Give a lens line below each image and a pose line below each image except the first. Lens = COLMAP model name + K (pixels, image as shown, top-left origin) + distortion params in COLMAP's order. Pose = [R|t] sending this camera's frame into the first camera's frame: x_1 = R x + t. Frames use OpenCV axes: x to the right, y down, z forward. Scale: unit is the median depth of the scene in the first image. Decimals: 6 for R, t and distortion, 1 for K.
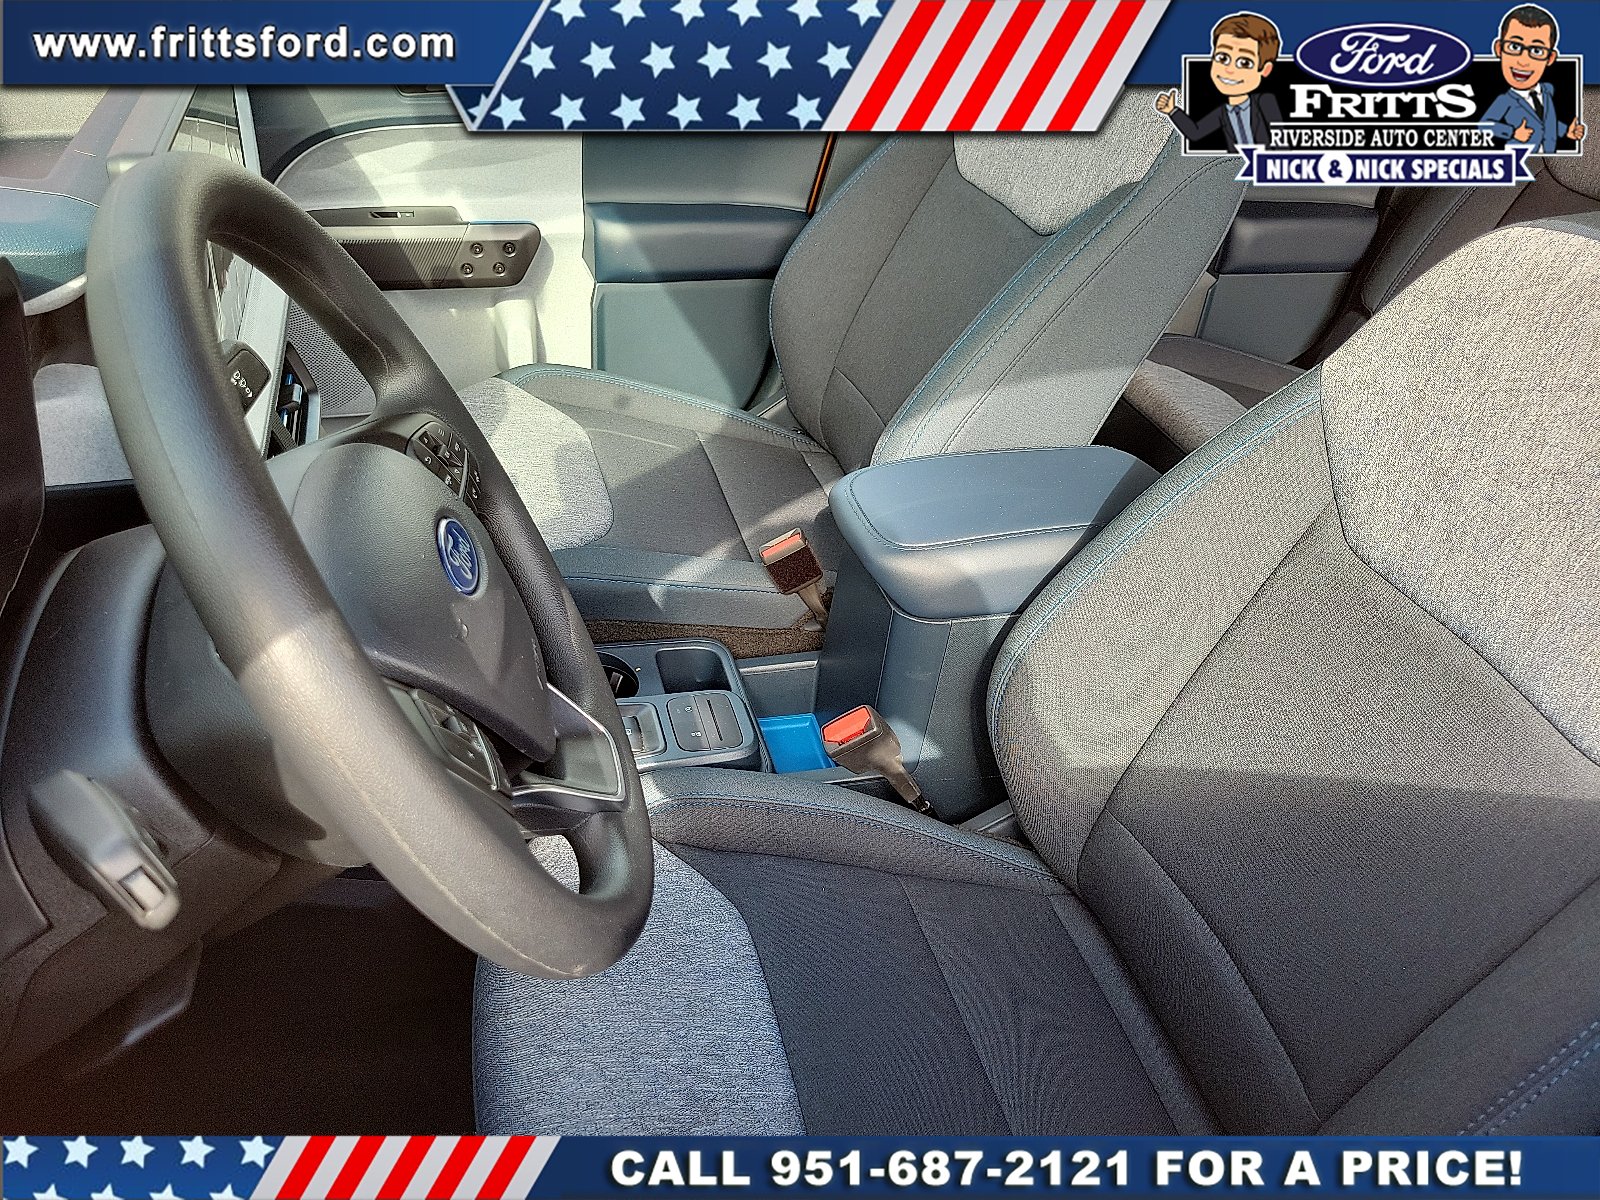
lens RADIAL K [[1207.7, 0, 792.7], [0, 1207.7, 604.3], [0, 0, 1]] dist [0.010161, -0.001893]
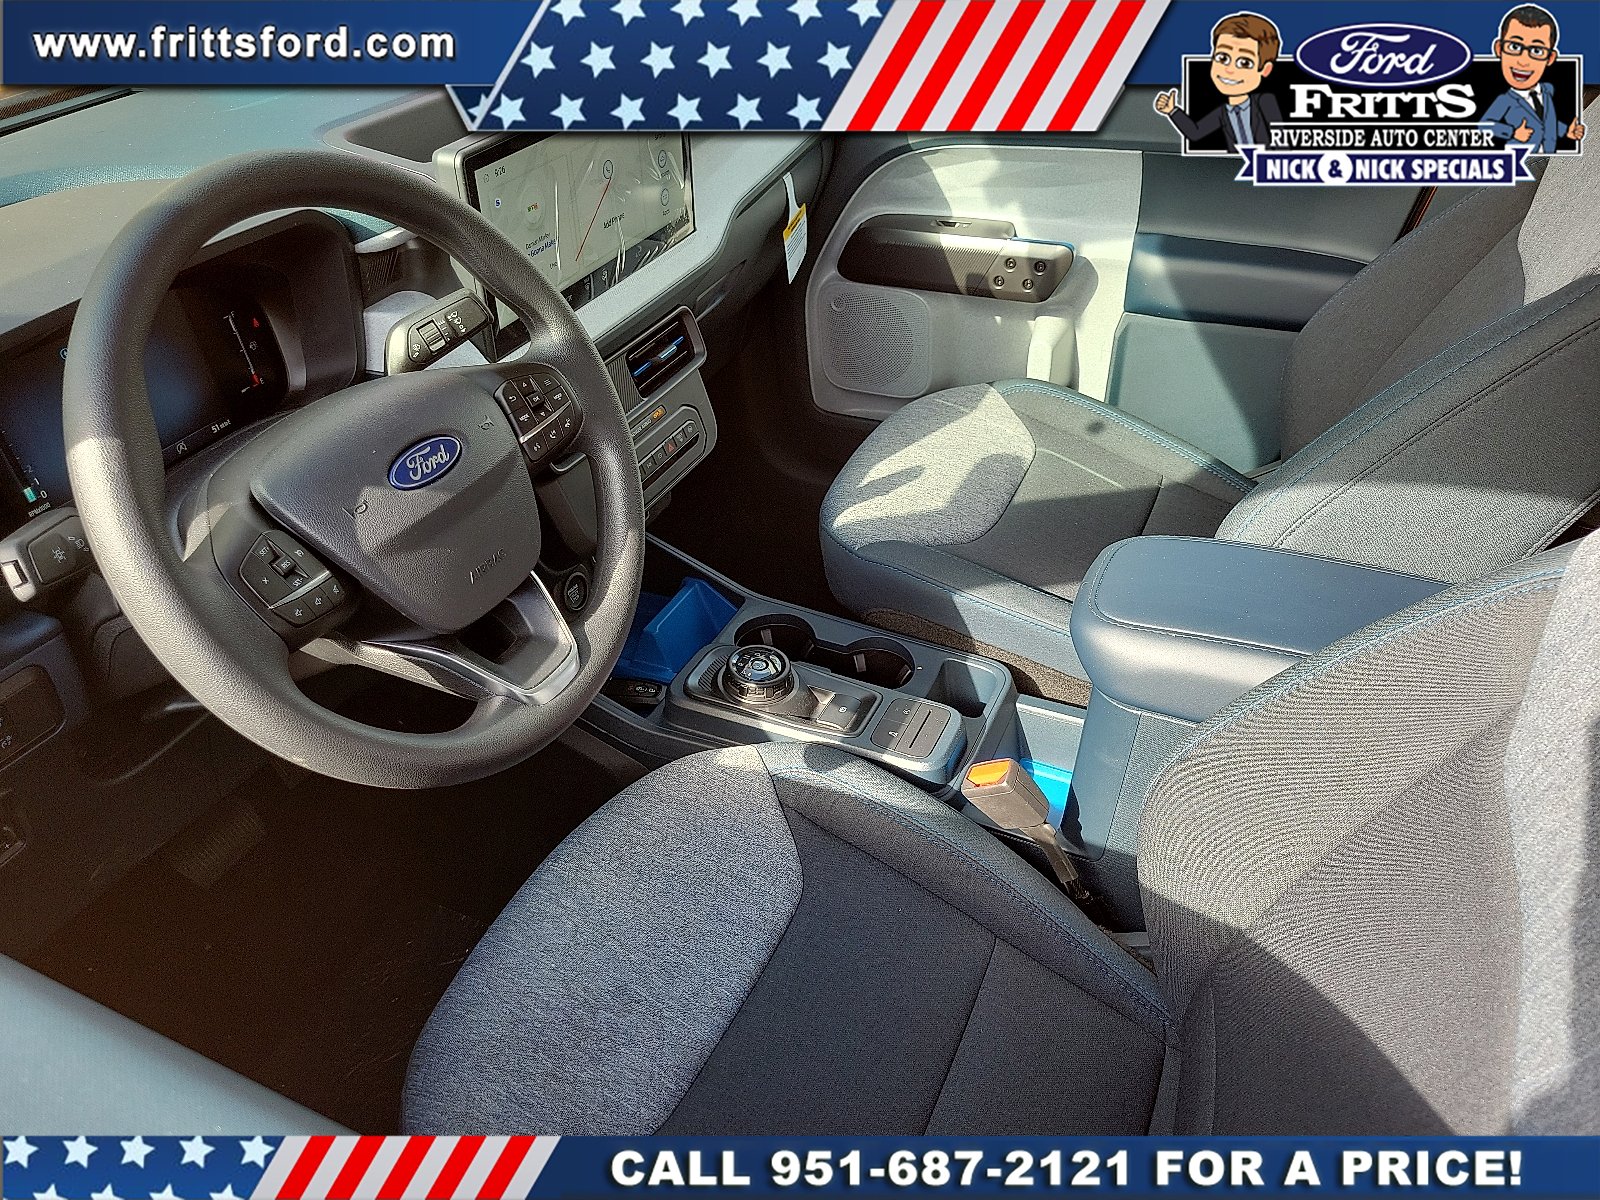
lens RADIAL K [[1207.7, 0, 792.7], [0, 1207.7, 604.3], [0, 0, 1]] dist [0.010161, -0.001893]
pose [[0.747059, 0.287156, -0.599537, 0.316938], [-0.293887, 0.951632, 0.089596, -0.047599], [0.596266, 0.109263, 0.795316, 0.073550]]
